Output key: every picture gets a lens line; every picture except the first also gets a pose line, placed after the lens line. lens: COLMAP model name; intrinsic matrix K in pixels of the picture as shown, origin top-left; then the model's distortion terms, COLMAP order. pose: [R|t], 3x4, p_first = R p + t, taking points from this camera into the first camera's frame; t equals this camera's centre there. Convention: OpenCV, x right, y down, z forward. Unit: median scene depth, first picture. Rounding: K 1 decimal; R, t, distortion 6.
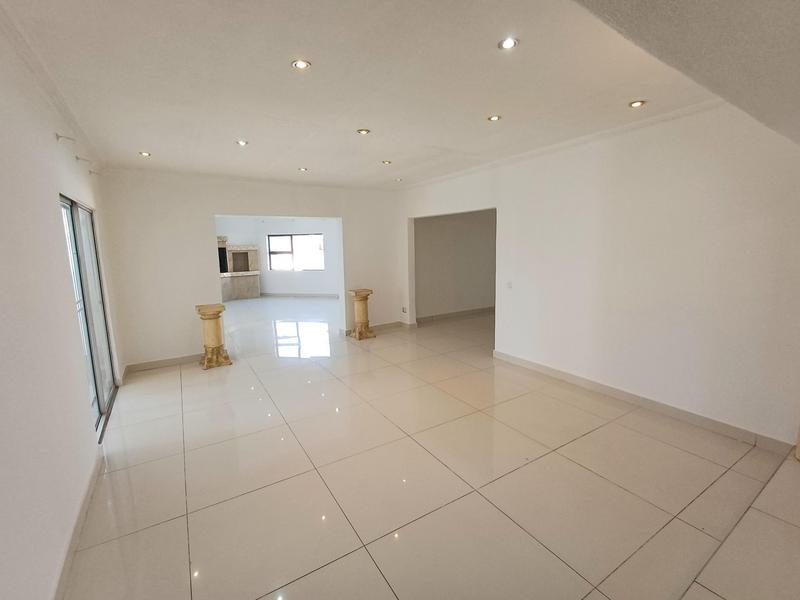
lens RADIAL K [[366.1, 0, 402.5], [0, 366.1, 299.4], [0, 0, 1]] dist [-0.000726, 0.000051]
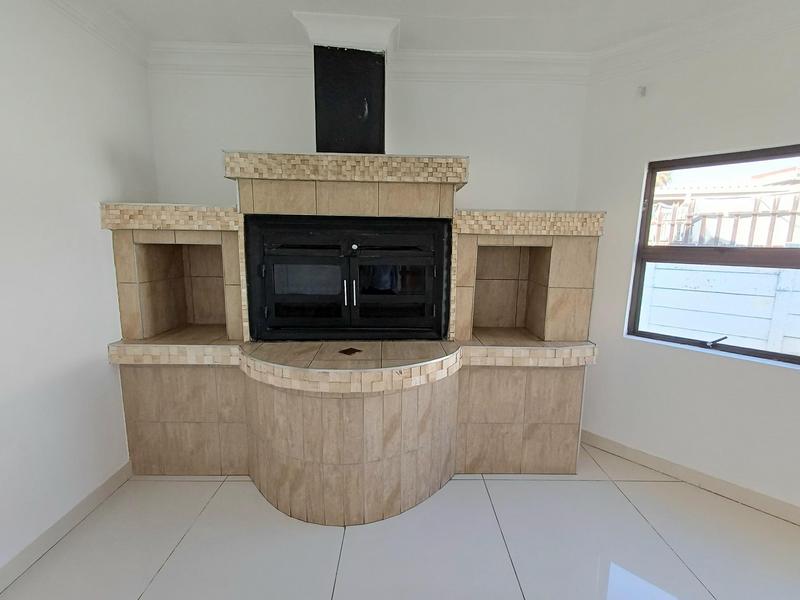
lens RADIAL K [[366.1, 0, 399.6], [0, 366.1, 302.4], [0, 0, 1]] dist [-0.000726, 0.000051]
pose [[0.840790, 0.115772, -0.528838, -0.382157], [-0.102353, 0.993243, 0.054708, -0.101206], [0.531598, 0.008130, 0.846958, 0.787980]]
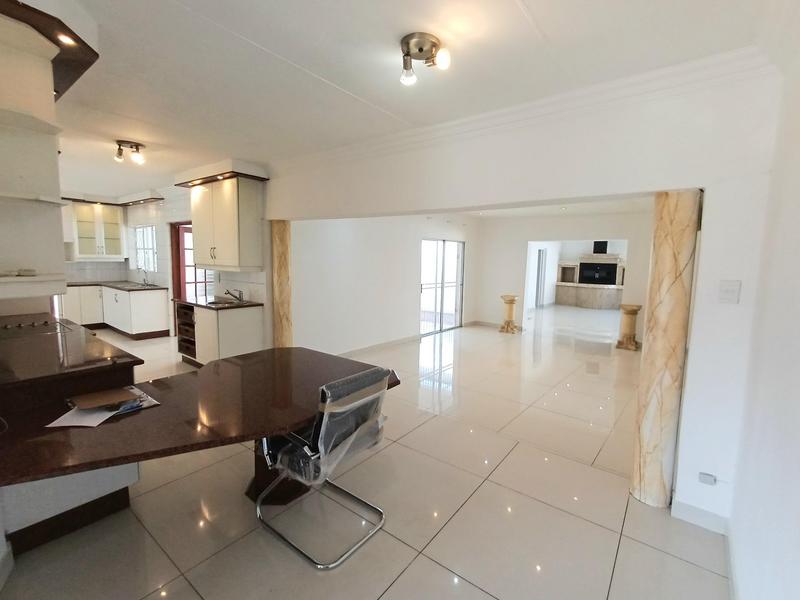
lens RADIAL K [[366.1, 0, 402.3], [0, 366.1, 300.3], [0, 0, 1]] dist [-0.000726, 0.000051]
pose [[0.309309, 0.128369, -0.942258, 0.400610], [-0.165807, 0.982950, 0.079484, -0.006611], [0.936395, 0.131647, 0.325319, -0.003647]]
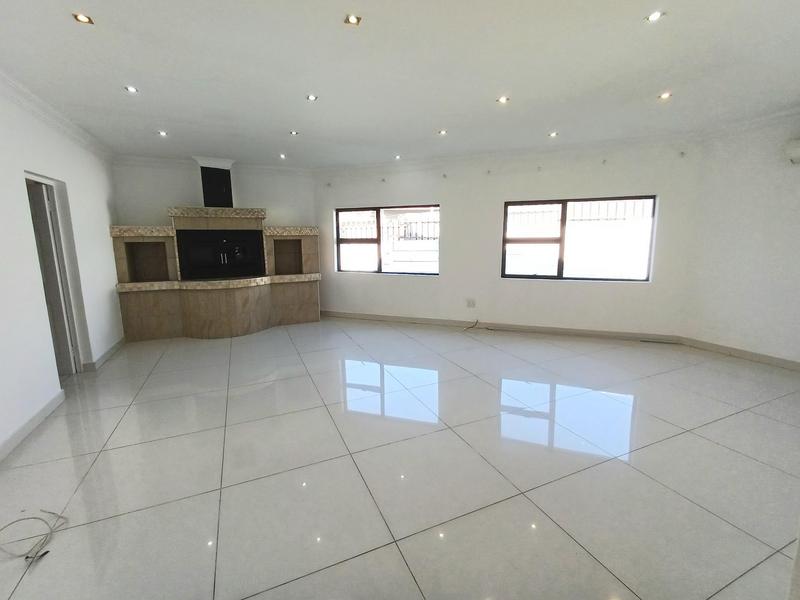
lens RADIAL K [[366.1, 0, 406.7], [0, 366.1, 293.9], [0, 0, 1]] dist [-0.000726, 0.000051]
pose [[0.989796, 0.025698, -0.140156, -0.183765], [-0.024062, 0.999621, 0.013355, -0.057317], [0.140446, -0.009847, 0.990039, 0.471141]]
